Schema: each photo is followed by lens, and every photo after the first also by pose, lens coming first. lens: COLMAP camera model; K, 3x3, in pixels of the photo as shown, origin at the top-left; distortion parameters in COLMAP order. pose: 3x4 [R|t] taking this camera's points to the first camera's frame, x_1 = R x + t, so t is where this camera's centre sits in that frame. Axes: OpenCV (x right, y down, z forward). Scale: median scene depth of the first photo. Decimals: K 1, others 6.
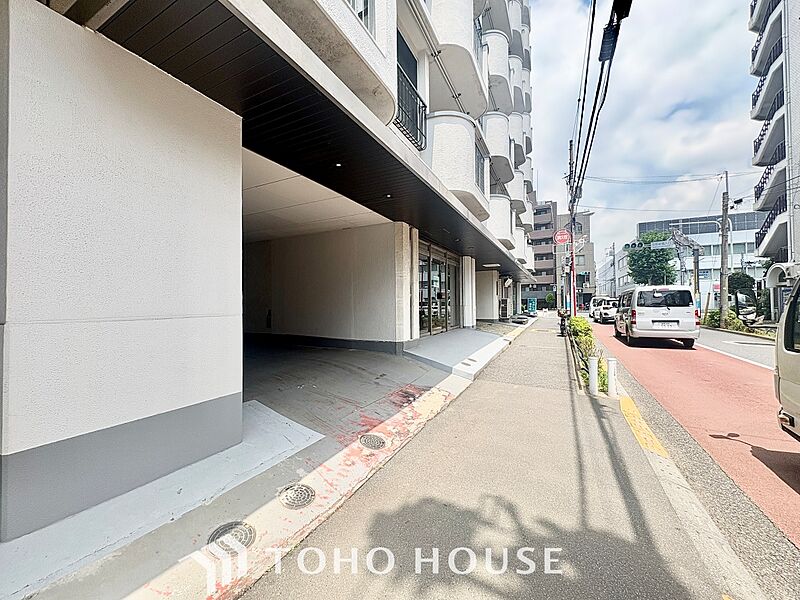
lens RADIAL K [[319.0, 0, 397.4], [0, 319.0, 300.0], [0, 0, 1]] dist [0.000248, 0.000173]
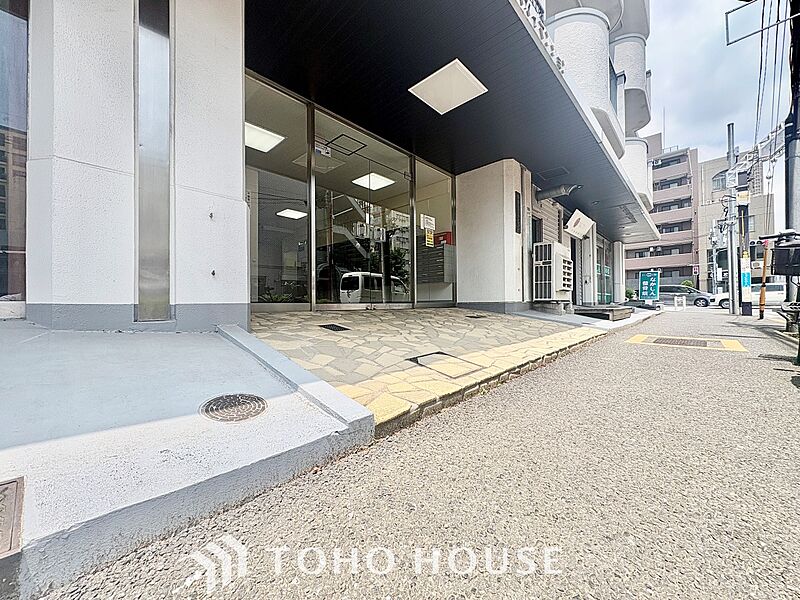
lens RADIAL K [[319.0, 0, 399.8], [0, 319.0, 299.1], [0, 0, 1]] dist [0.000248, 0.000173]
pose [[0.961122, -0.002199, -0.276117, 0.176649], [0.004033, 0.999973, 0.006078, 0.033420], [0.276096, -0.006955, 0.961105, 0.390111]]
